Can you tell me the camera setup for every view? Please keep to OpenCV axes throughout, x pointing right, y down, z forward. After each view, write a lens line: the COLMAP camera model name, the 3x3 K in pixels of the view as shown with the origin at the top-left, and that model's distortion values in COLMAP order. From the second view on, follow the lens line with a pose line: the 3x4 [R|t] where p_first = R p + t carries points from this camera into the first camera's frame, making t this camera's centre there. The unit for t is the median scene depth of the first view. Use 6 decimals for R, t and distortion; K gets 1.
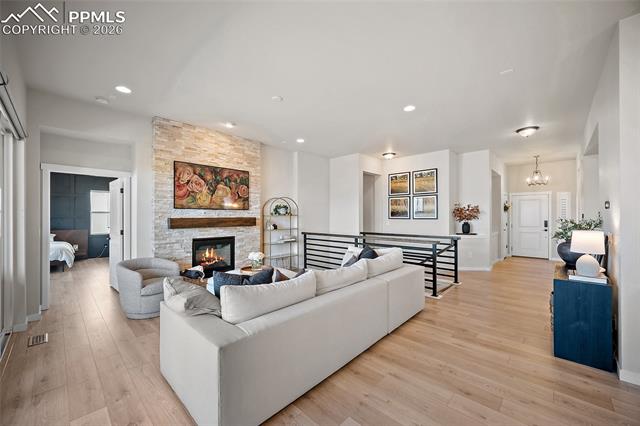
lens RADIAL K [[250.7, 0, 316.9], [0, 250.7, 214.3], [0, 0, 1]] dist [-0.000671, -0.000143]
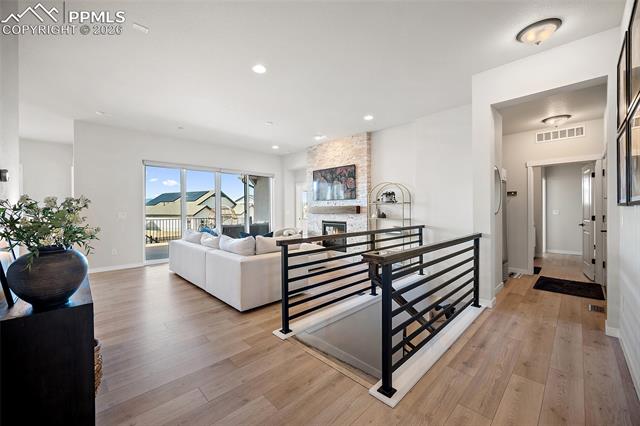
lens RADIAL K [[251.4, 0, 320.0], [0, 251.4, 213.0], [0, 0, 1]] dist [0.000001, -0.000027]
pose [[-0.027885, 0.013596, -0.999519, 0.930217], [0.008287, 0.999876, 0.013369, 0.031050], [0.999577, -0.007911, -0.027995, 0.959776]]
